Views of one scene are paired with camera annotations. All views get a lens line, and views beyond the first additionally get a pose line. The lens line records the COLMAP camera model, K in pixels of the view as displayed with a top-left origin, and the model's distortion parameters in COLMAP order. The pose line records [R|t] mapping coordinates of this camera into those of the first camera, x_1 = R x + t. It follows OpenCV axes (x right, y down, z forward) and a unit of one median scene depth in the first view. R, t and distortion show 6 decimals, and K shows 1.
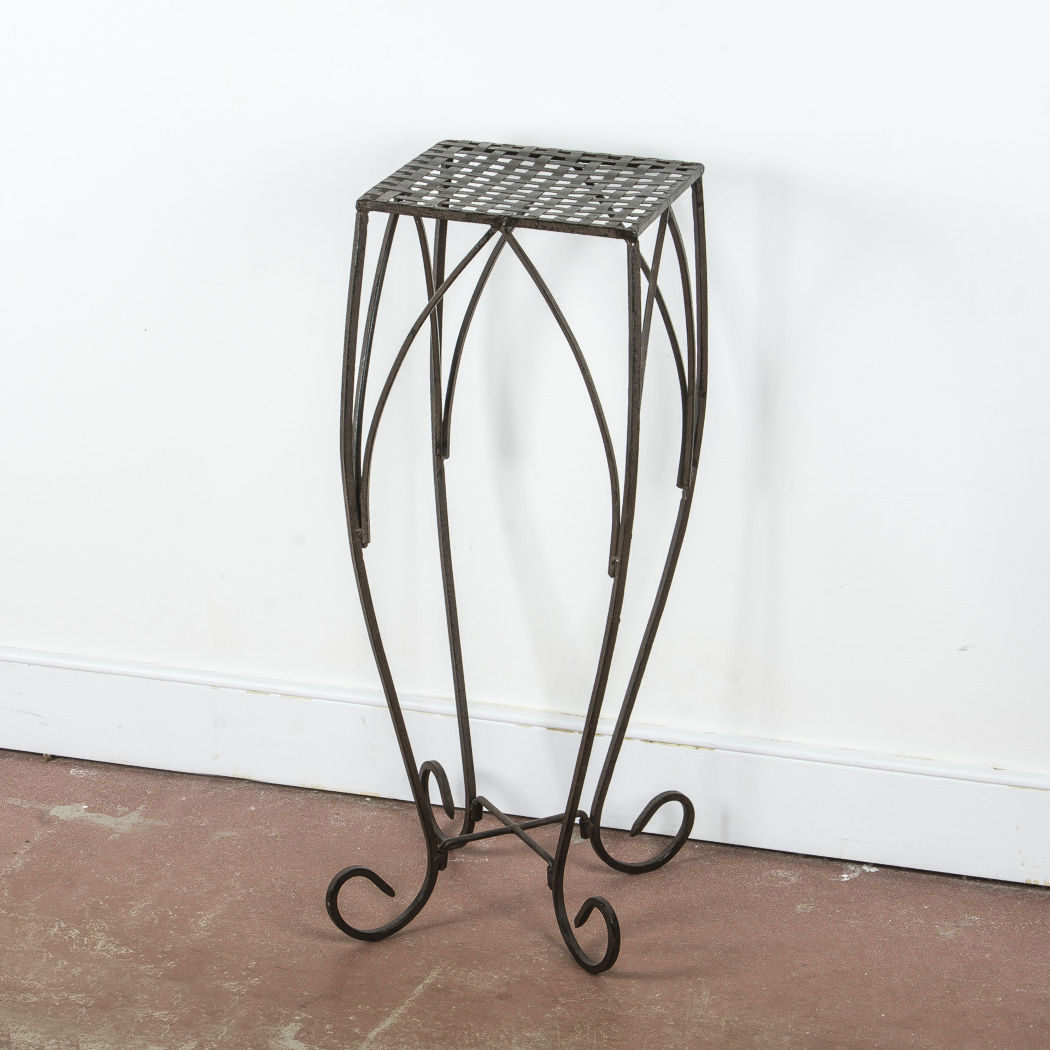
lens RADIAL K [[3446.0, 0, 525.0], [0, 3446.0, 525.0], [0, 0, 1]] dist [-0.135547, -0.756309]
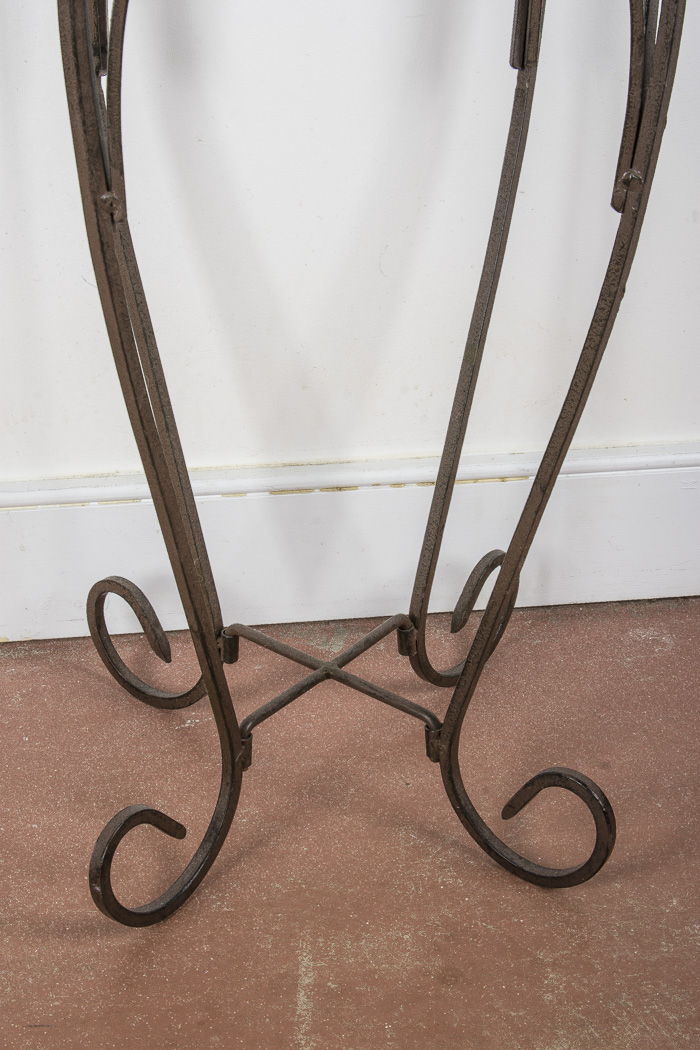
lens RADIAL K [[1974.5, 0, 350.0], [0, 1974.5, 525.0], [0, 0, 1]] dist [0.014643, 0.203374]
pose [[0.912182, -0.197992, 0.358781, -0.121800], [0.145920, 0.975082, 0.167101, 0.005045], [-0.382925, -0.100073, 0.918343, 0.686794]]
